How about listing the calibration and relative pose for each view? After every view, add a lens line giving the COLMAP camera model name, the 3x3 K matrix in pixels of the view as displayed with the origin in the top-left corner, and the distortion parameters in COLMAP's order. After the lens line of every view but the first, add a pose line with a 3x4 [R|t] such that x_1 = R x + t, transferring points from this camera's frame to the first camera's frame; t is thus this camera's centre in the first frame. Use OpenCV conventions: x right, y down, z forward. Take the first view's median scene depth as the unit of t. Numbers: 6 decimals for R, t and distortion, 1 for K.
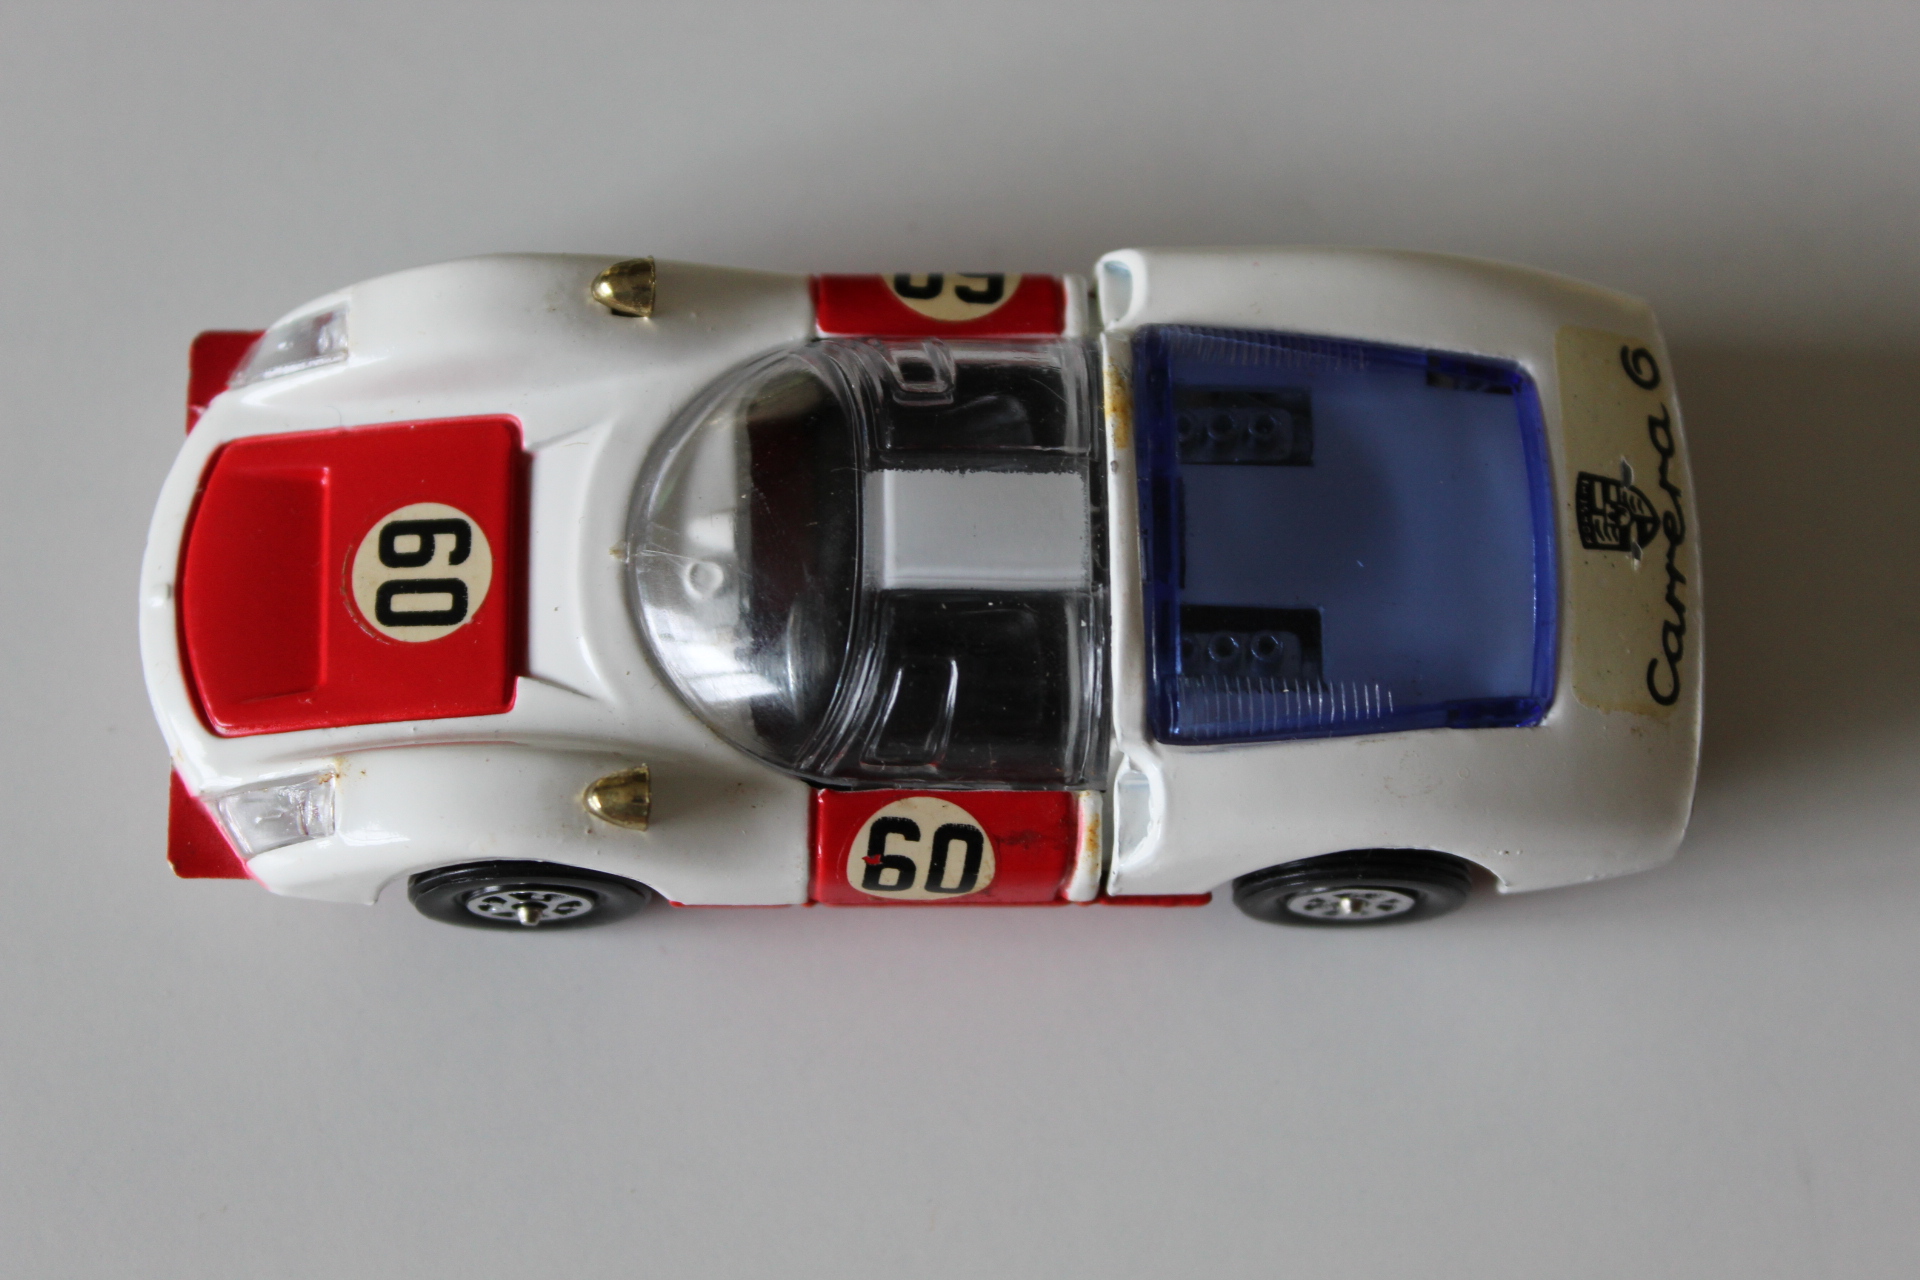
lens RADIAL K [[3750.8, 0, 960.0], [0, 3750.8, 640.0], [0, 0, 1]] dist [0.018853, -0.041880]
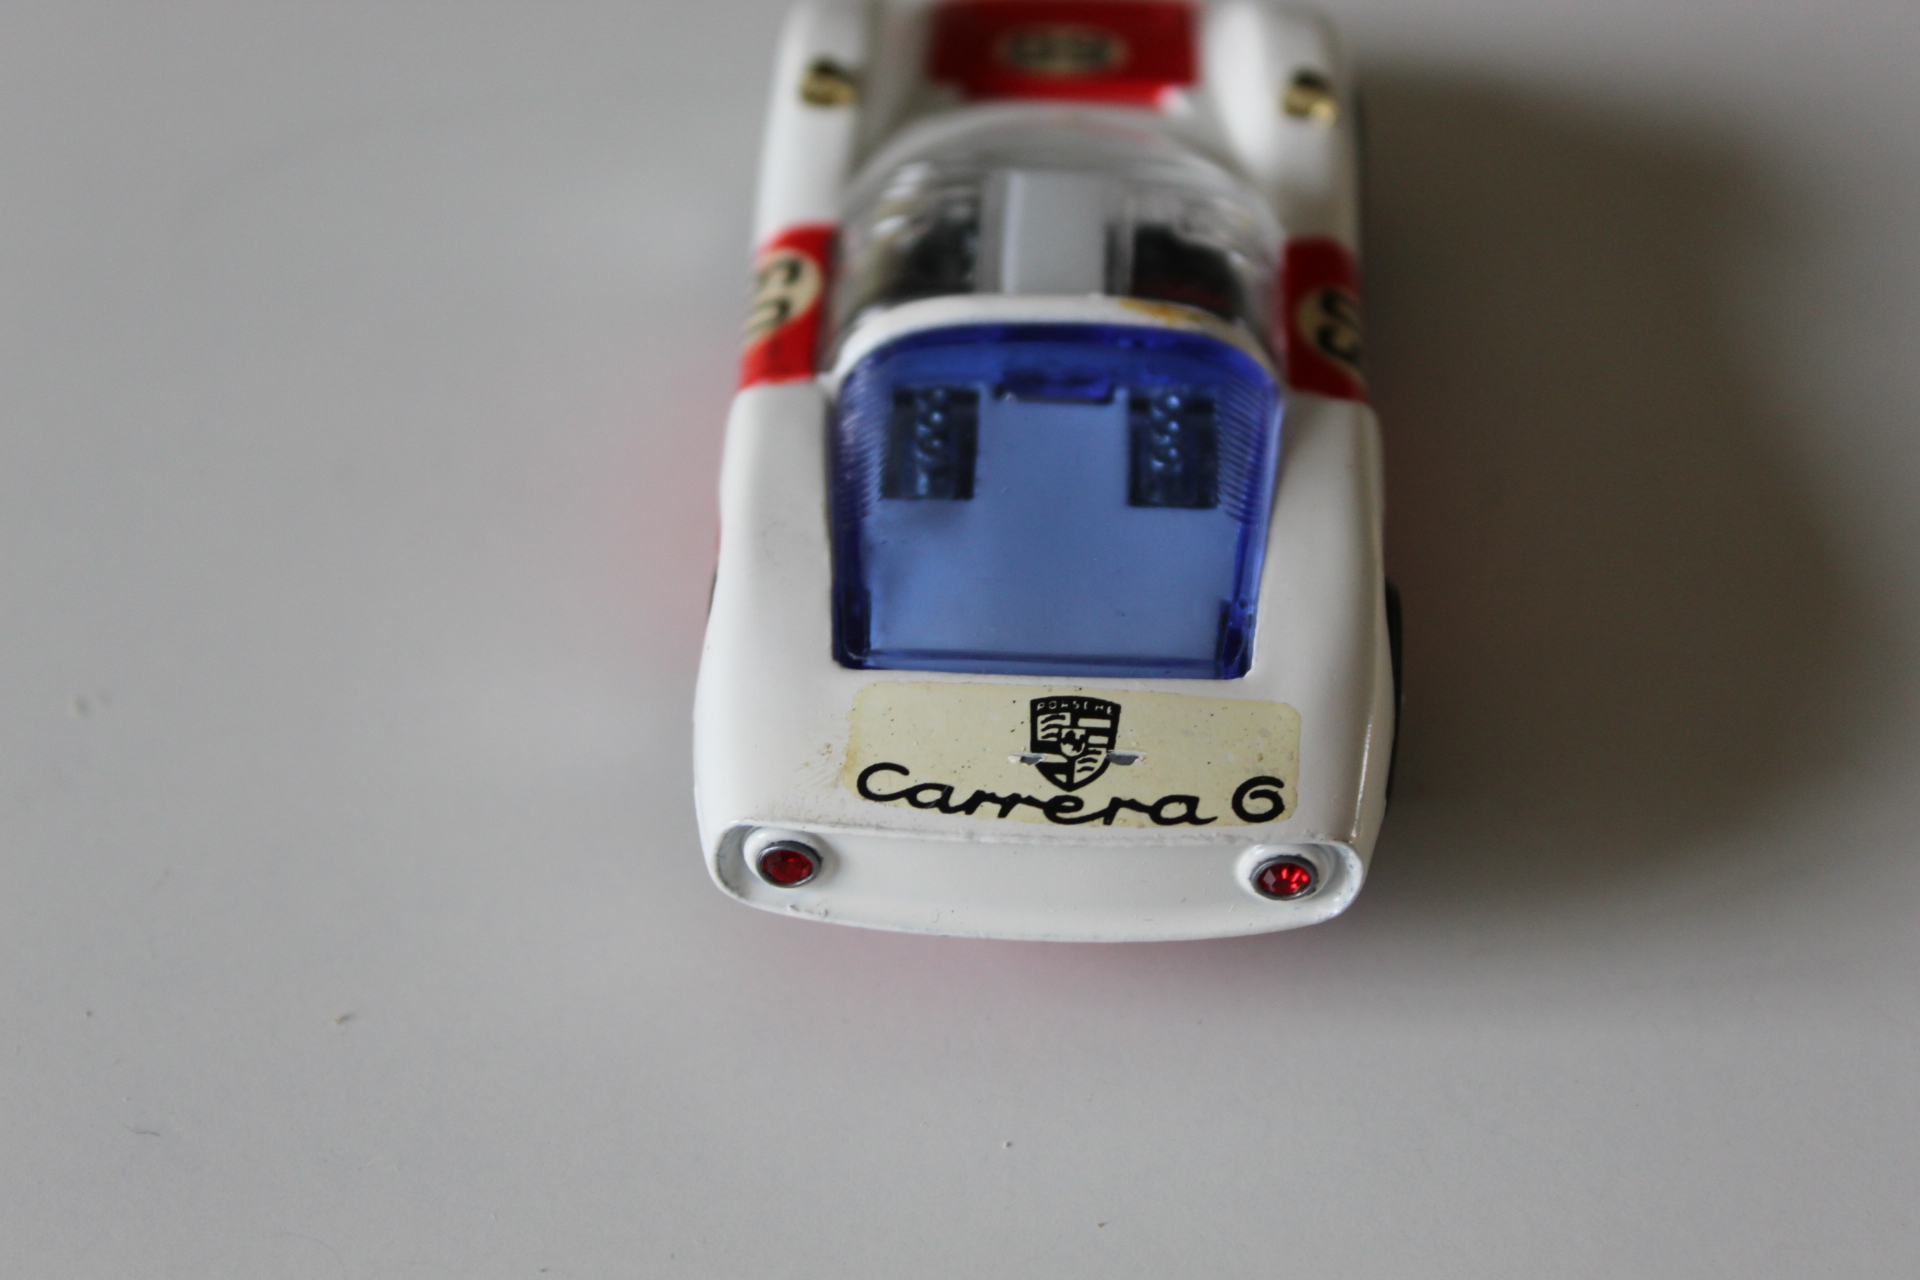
lens RADIAL K [[3750.8, 0, 960.0], [0, 3750.8, 640.0], [0, 0, 1]] dist [0.018853, -0.041880]
pose [[-0.069331, 0.633508, -0.770624, 0.859211], [-0.954392, 0.182743, 0.236093, -0.225398], [0.290393, 0.751846, 0.591945, 0.448500]]
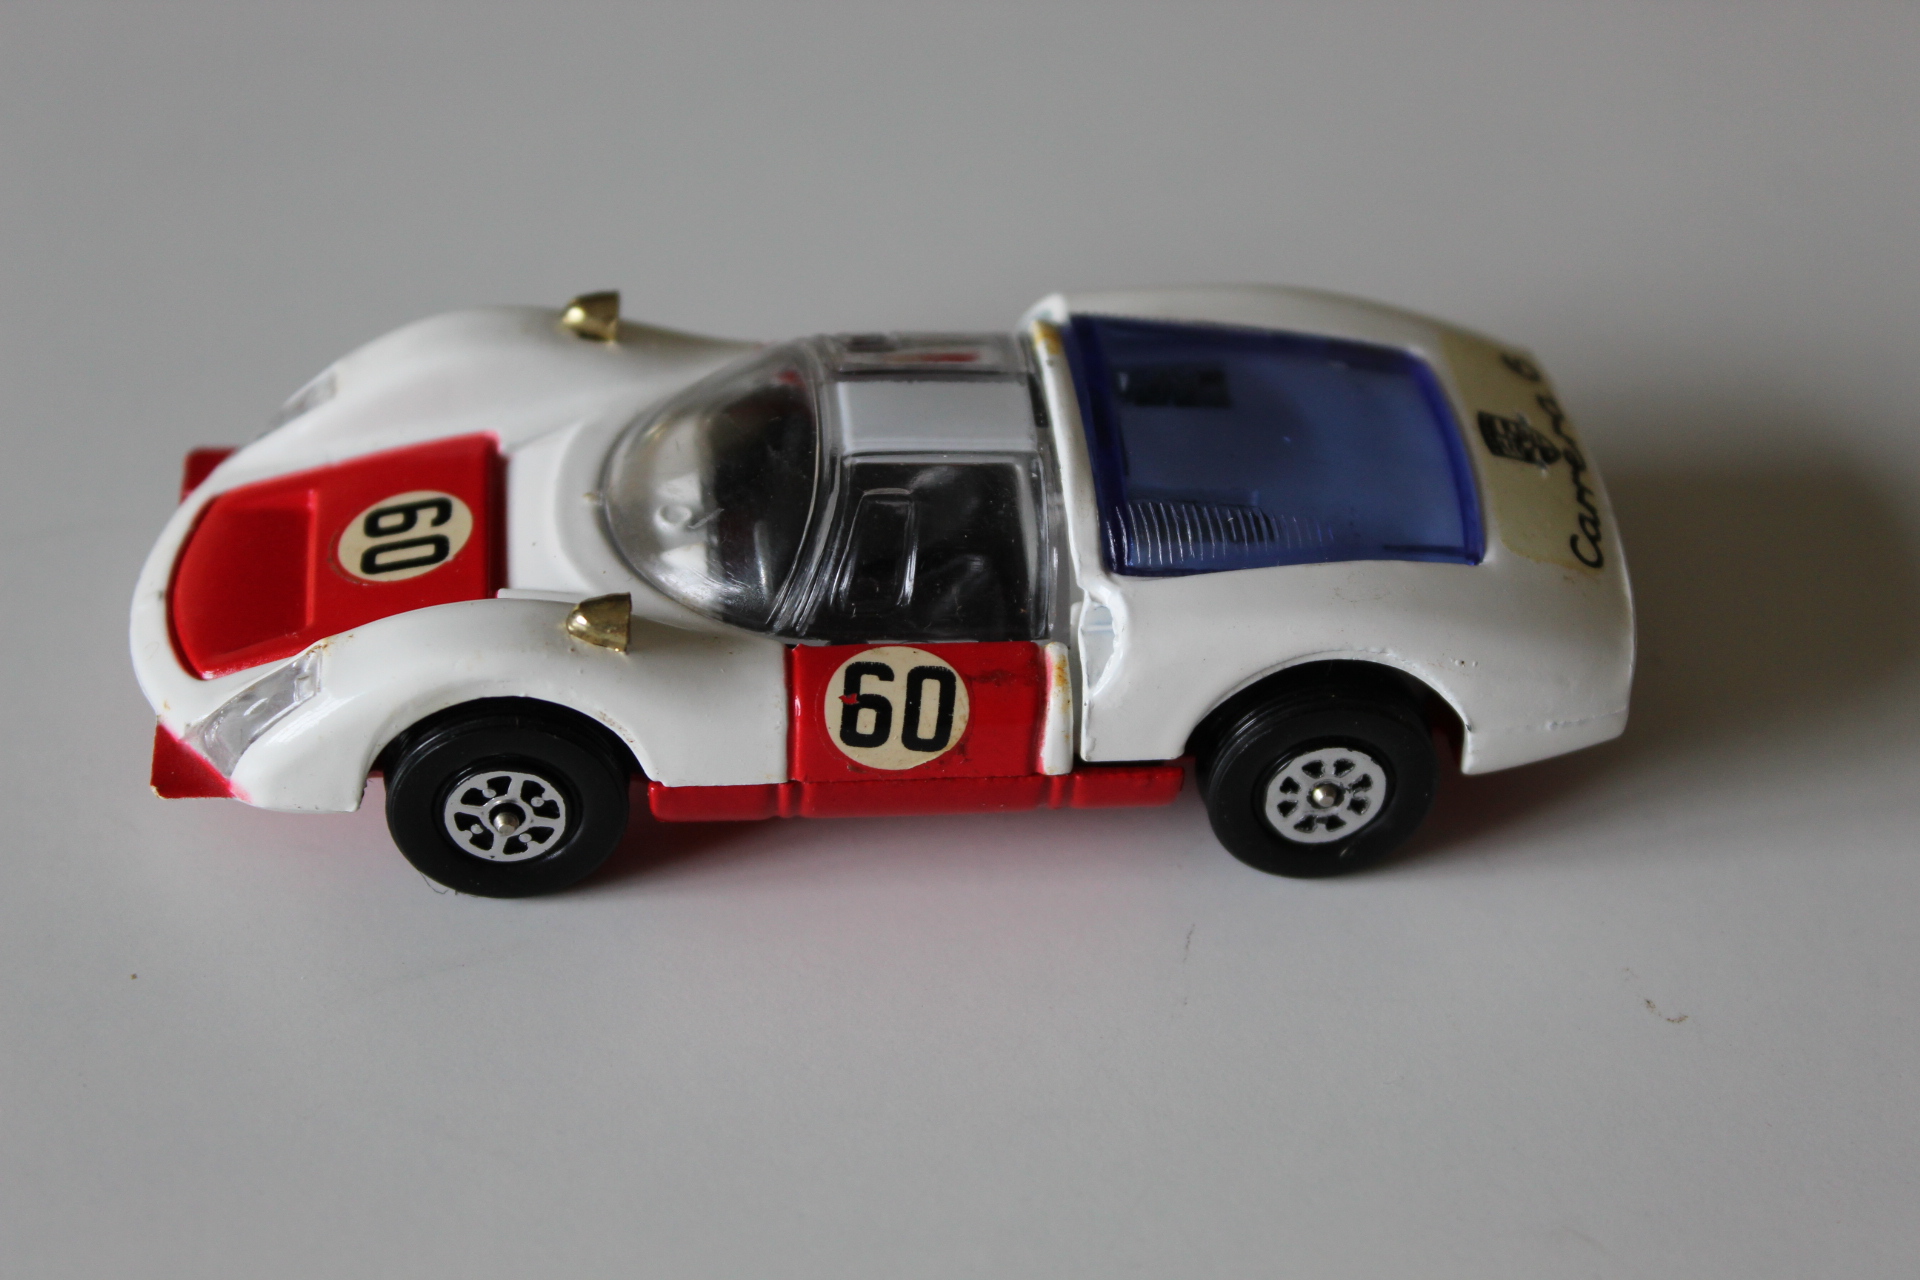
lens RADIAL K [[3750.8, 0, 960.0], [0, 3750.8, 640.0], [0, 0, 1]] dist [0.018853, -0.041880]
pose [[0.996975, -0.059823, 0.049624, -0.042212], [0.077246, 0.833423, -0.547210, 0.596854], [-0.008622, 0.549388, 0.835523, 0.134169]]
